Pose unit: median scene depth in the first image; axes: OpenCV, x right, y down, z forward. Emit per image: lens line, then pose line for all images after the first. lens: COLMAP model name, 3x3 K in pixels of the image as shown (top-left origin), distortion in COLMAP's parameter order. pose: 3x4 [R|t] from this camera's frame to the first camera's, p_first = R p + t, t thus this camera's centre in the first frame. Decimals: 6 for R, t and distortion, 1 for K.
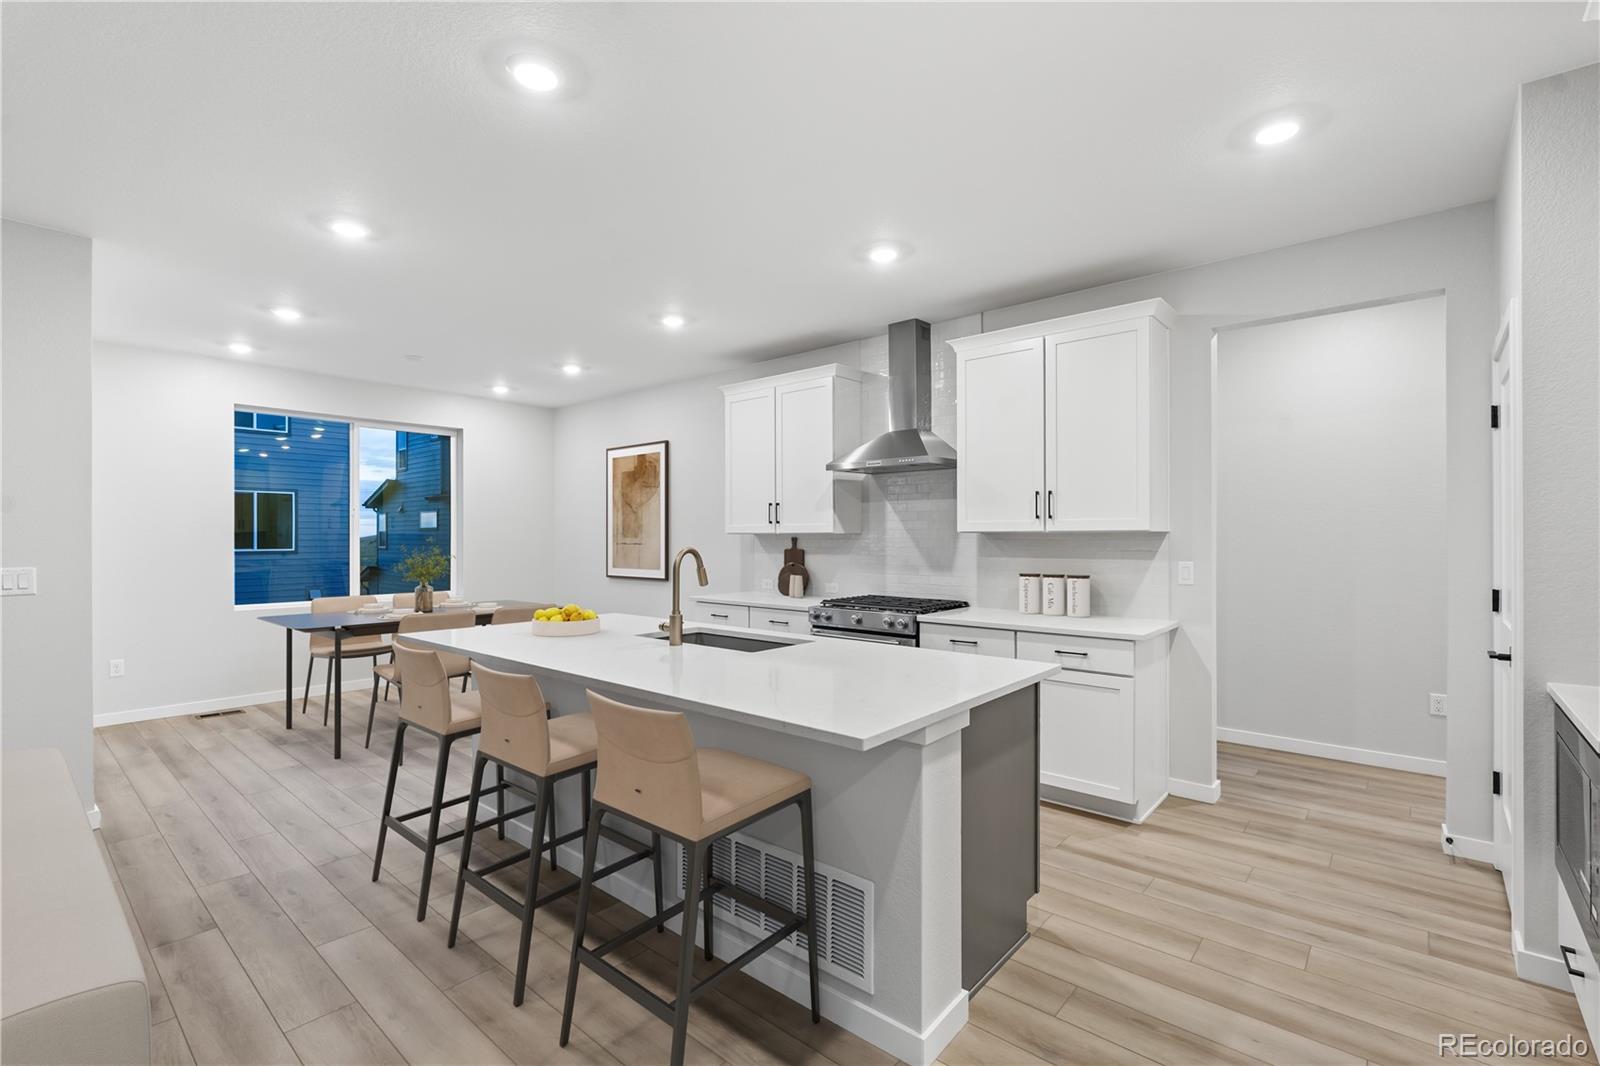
lens RADIAL K [[712.9, 0, 800.1], [0, 712.9, 532.2], [0, 0, 1]] dist [-0.005459, -0.001221]
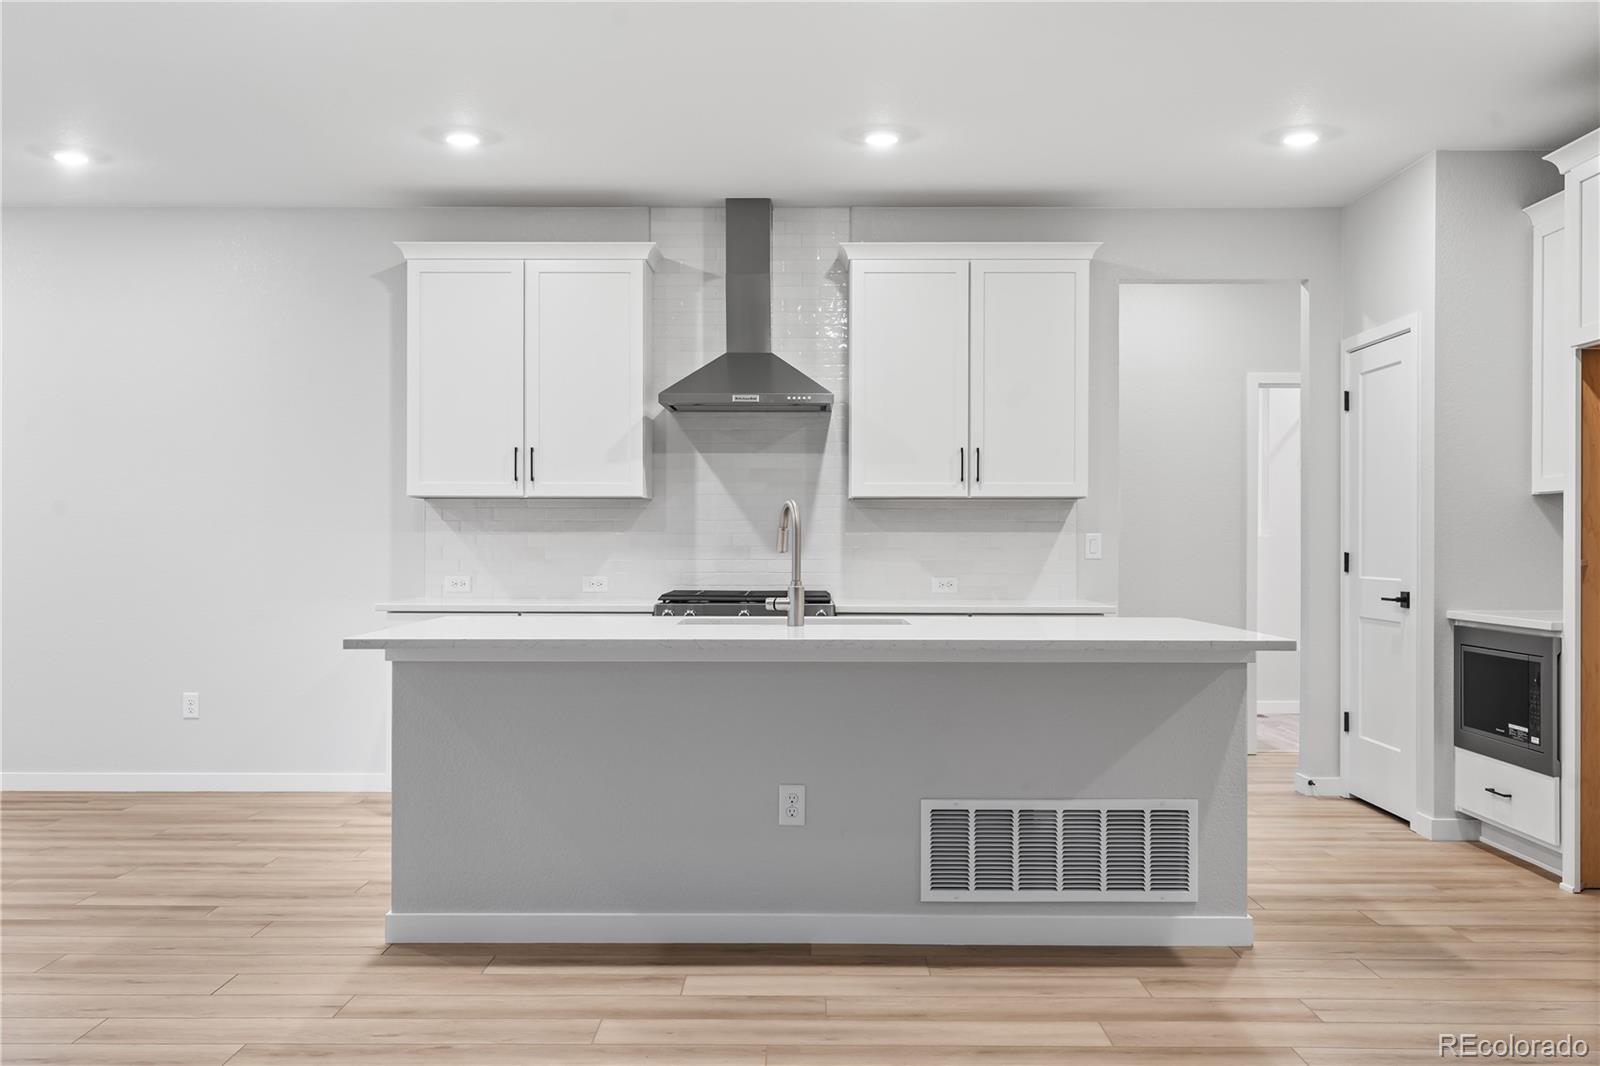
lens RADIAL K [[1451.7, 0, 797.6], [0, 1451.7, 534.9], [0, 0, 1]] dist [0.004939, 0.000000]
pose [[0.756052, 0.006892, 0.654475, -0.703209], [-0.008399, 0.999964, -0.000827, 0.035684], [-0.654458, -0.004871, 0.756083, -0.109353]]
